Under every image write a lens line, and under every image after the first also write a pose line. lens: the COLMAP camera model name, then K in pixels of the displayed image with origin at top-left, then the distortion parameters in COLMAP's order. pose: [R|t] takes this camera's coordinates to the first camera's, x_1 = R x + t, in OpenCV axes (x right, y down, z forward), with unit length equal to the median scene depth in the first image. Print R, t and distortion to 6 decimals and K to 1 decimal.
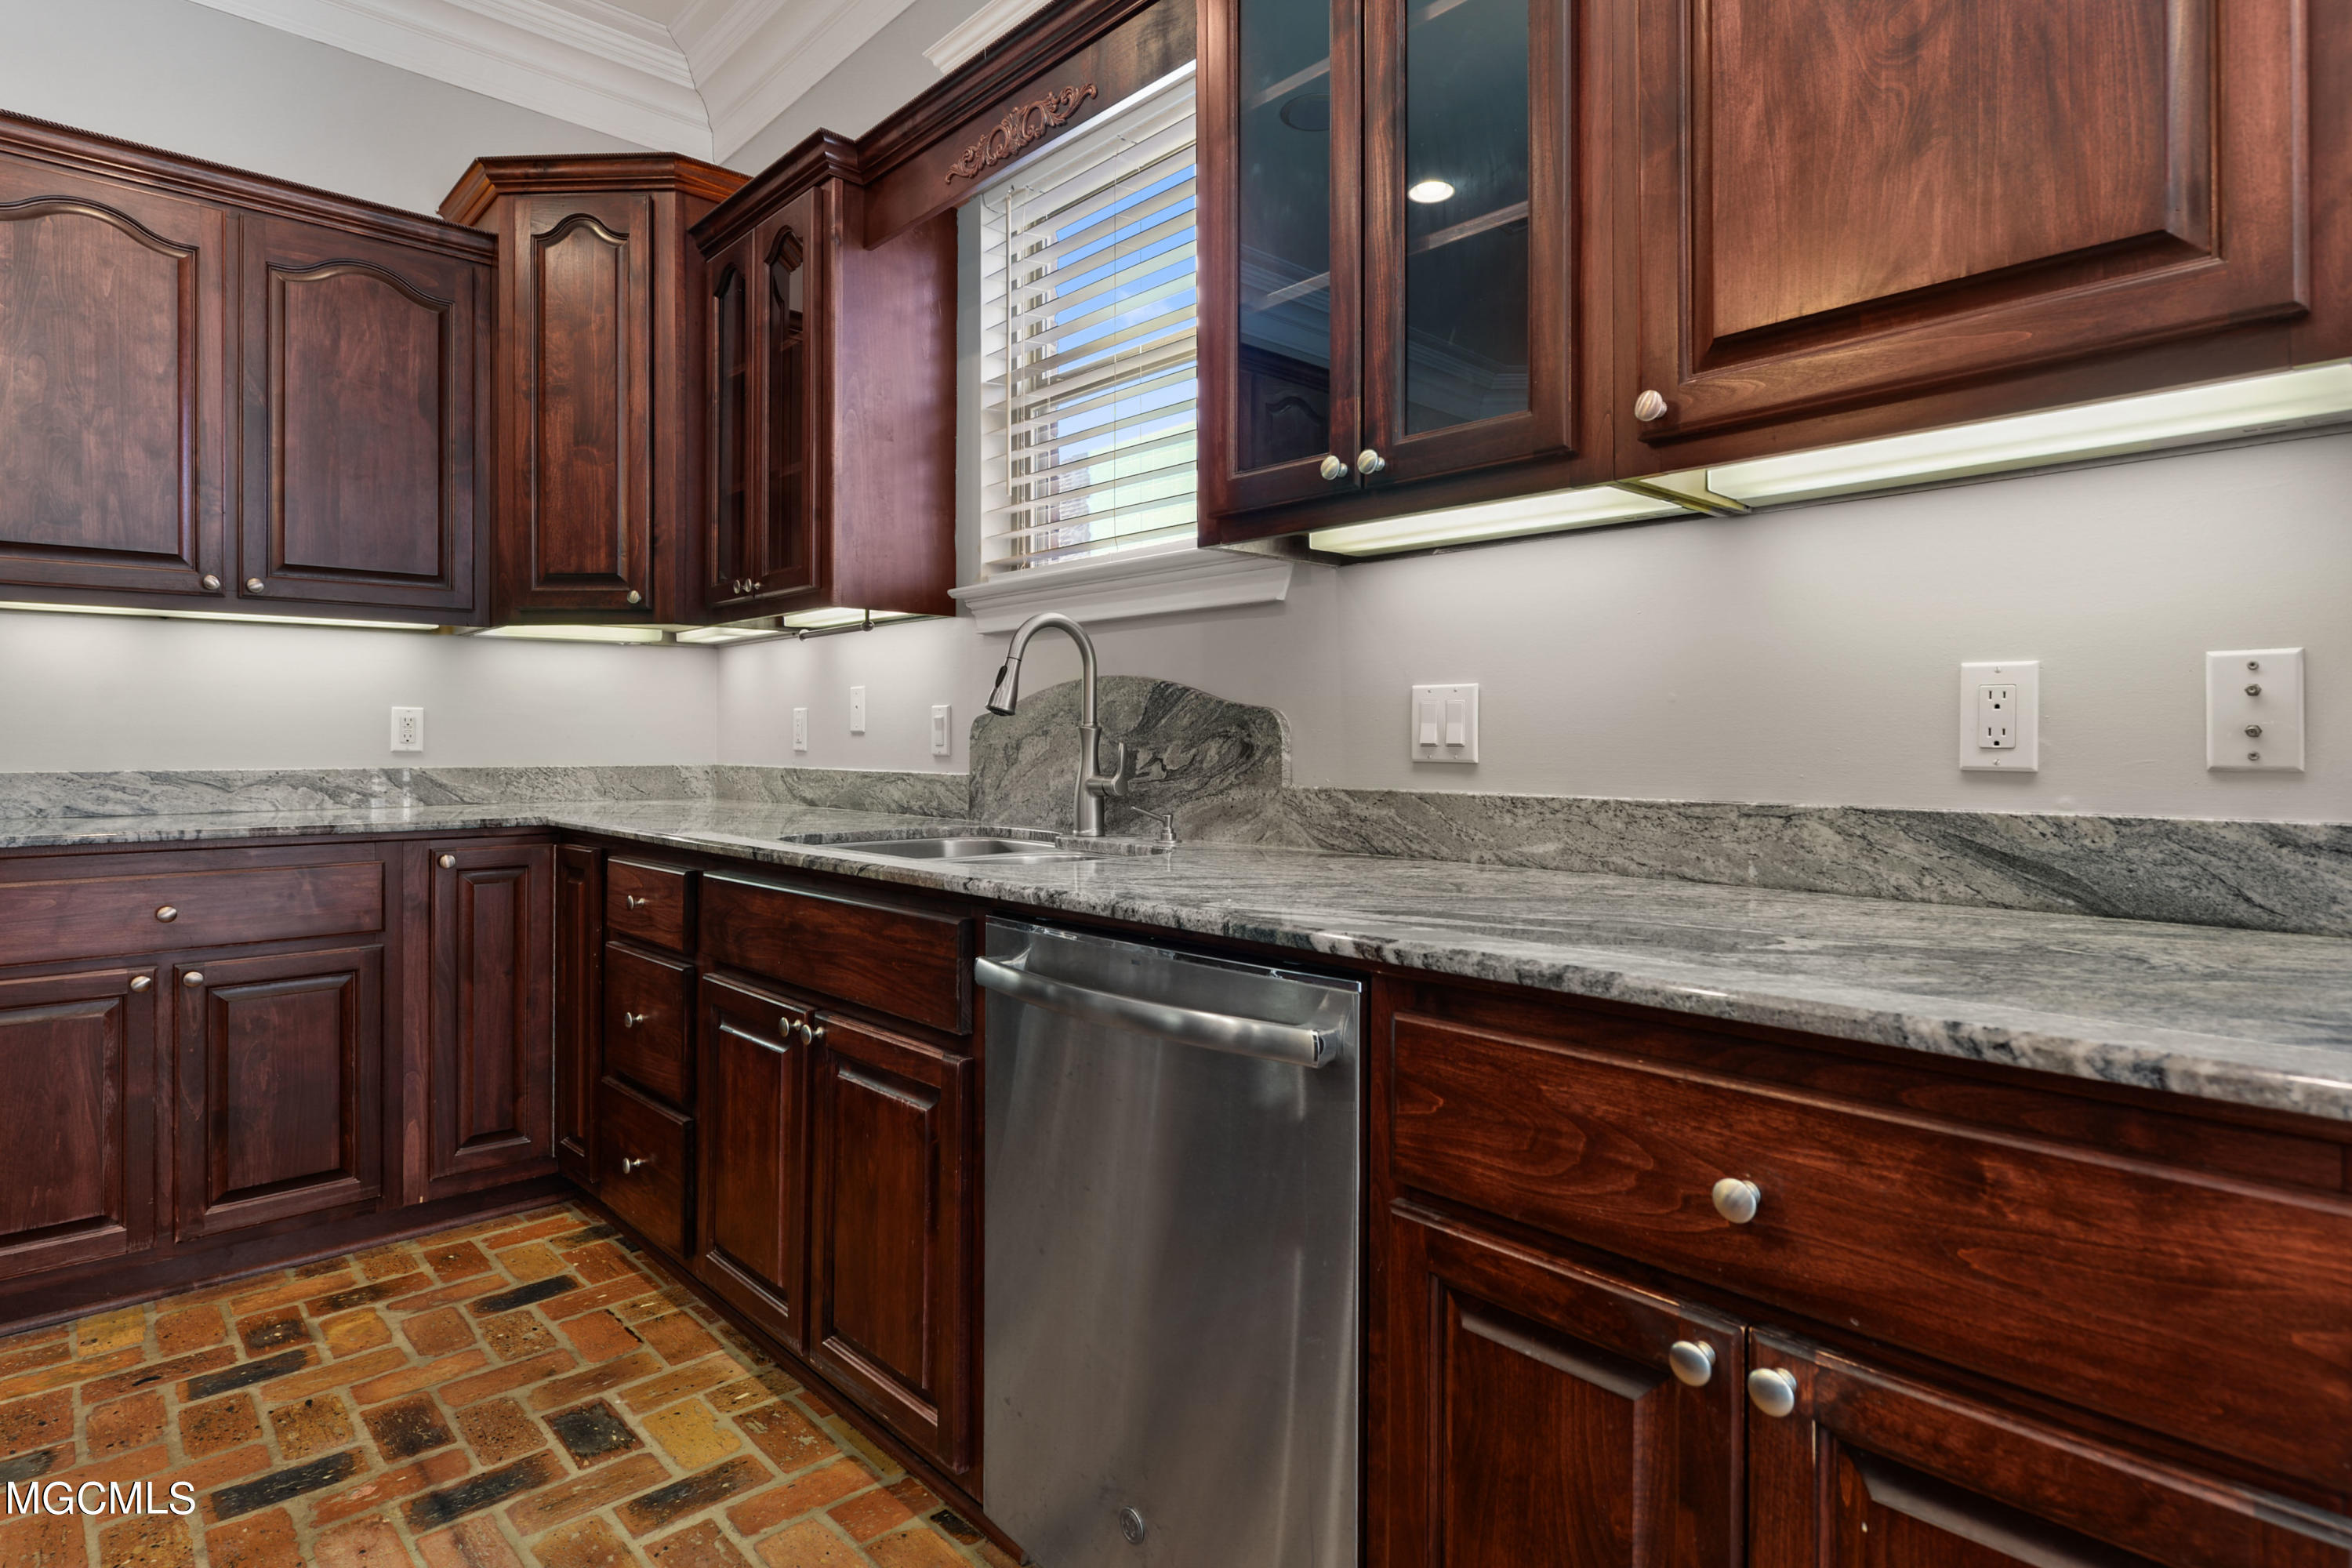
lens RADIAL K [[1227.9, 0, 1171.2], [0, 1227.9, 735.8], [0, 0, 1]] dist [-0.000834, -0.000502]
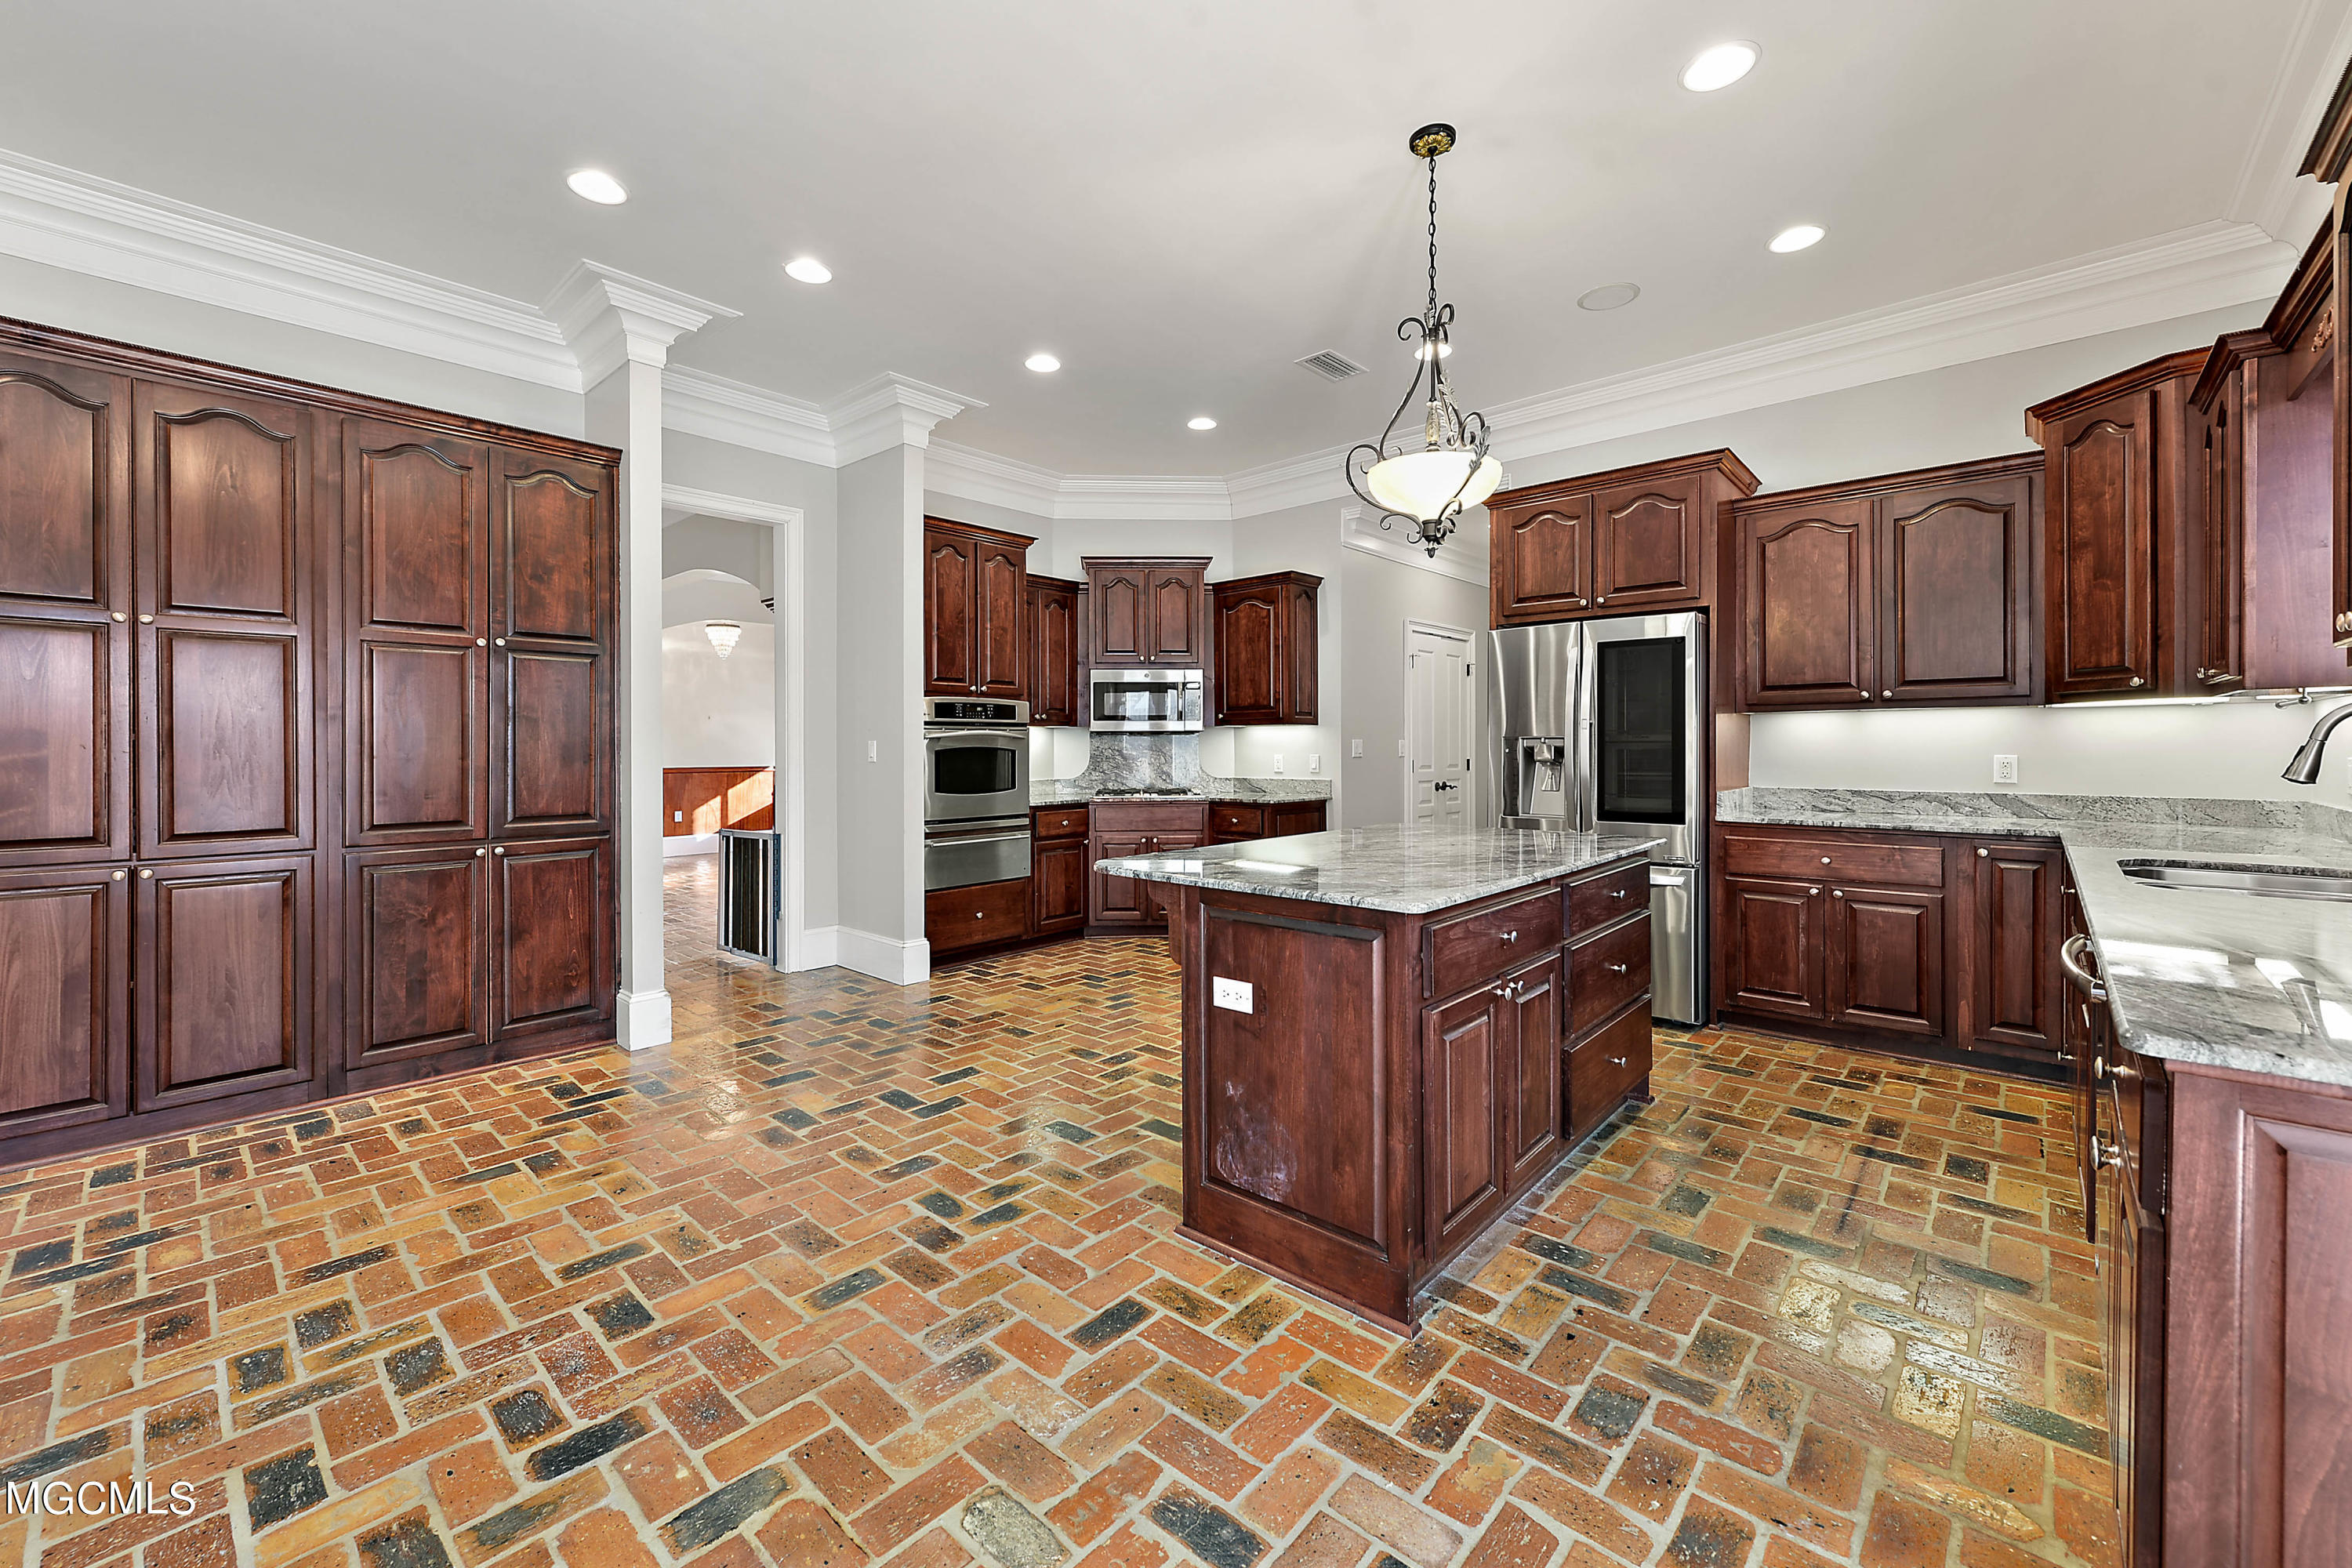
lens RADIAL K [[935.2, 0, 1172.8], [0, 935.2, 751.5], [0, 0, 1]] dist [0.001160, -0.000002]
pose [[0.080225, 0.005888, -0.996759, 0.709505], [0.009148, 0.999936, 0.006643, -0.065044], [0.996735, -0.009651, 0.080166, -0.246905]]
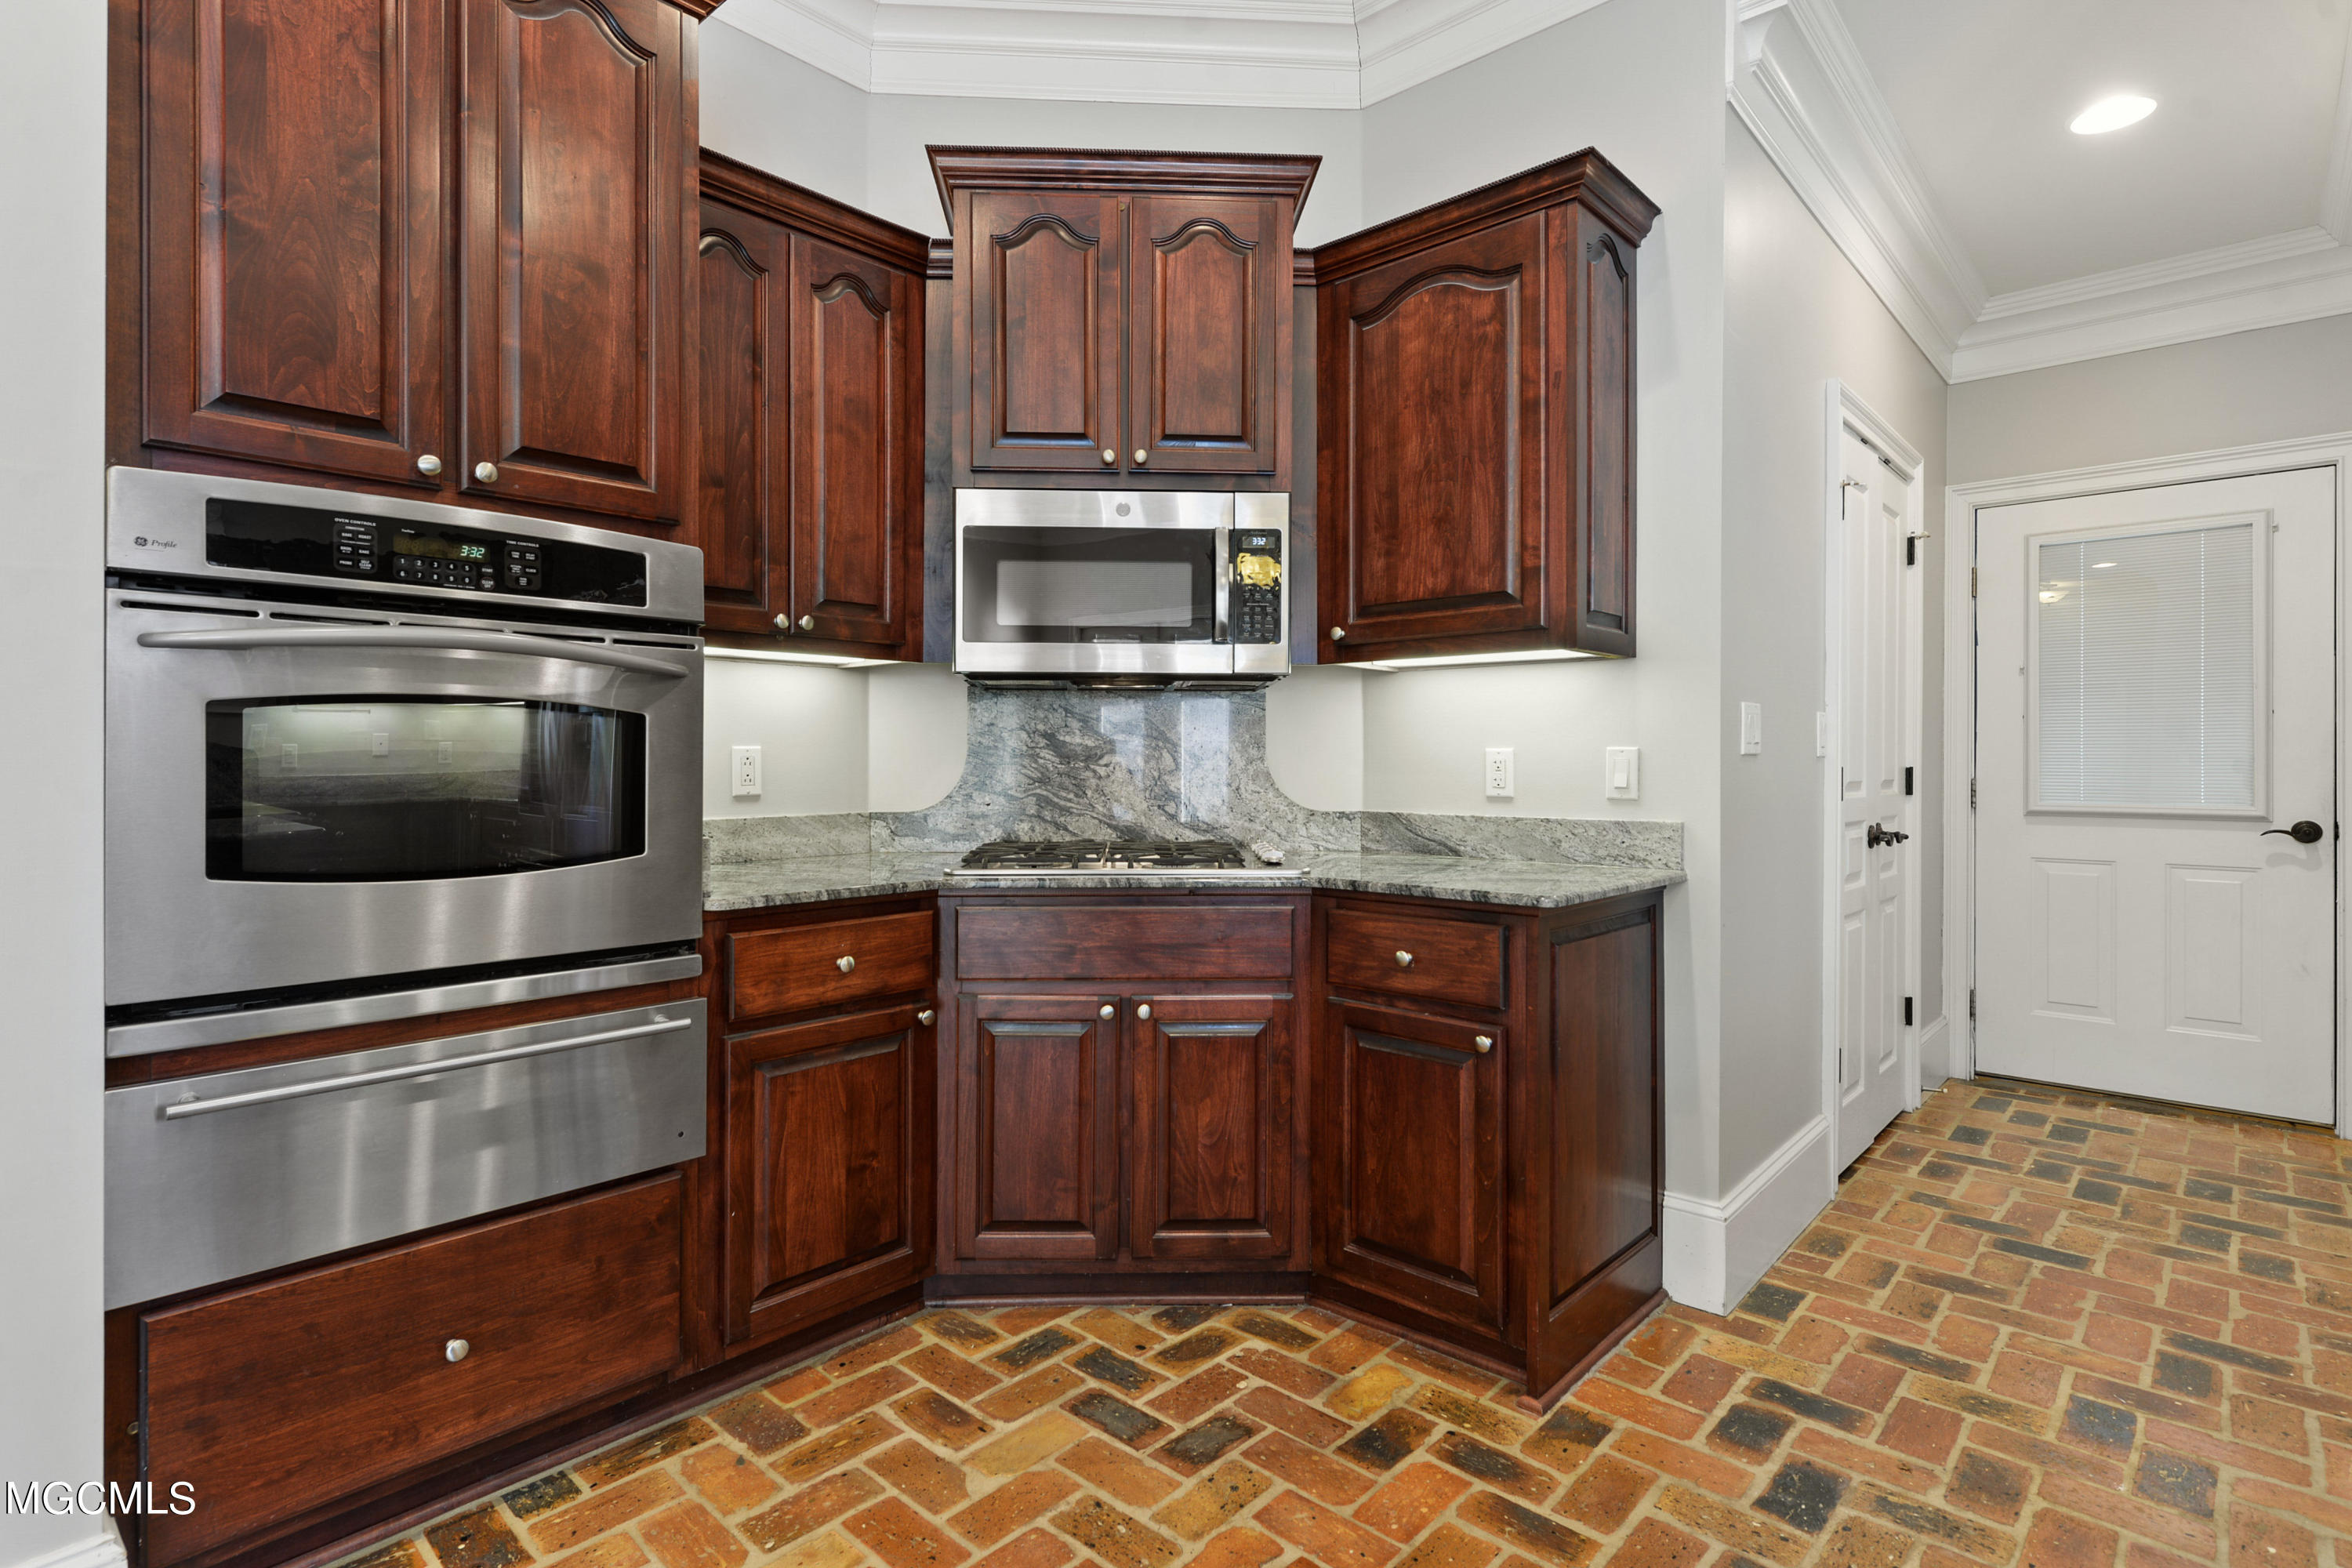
lens RADIAL K [[1169.2, 0, 1172.4], [0, 1169.2, 765.4], [0, 0, 1]] dist [0.000162, -0.000152]
pose [[0.076865, 0.006619, -0.997020, -0.882424], [0.002455, 0.999974, 0.006828, -0.023994], [0.997038, -0.002973, 0.076847, -0.141404]]
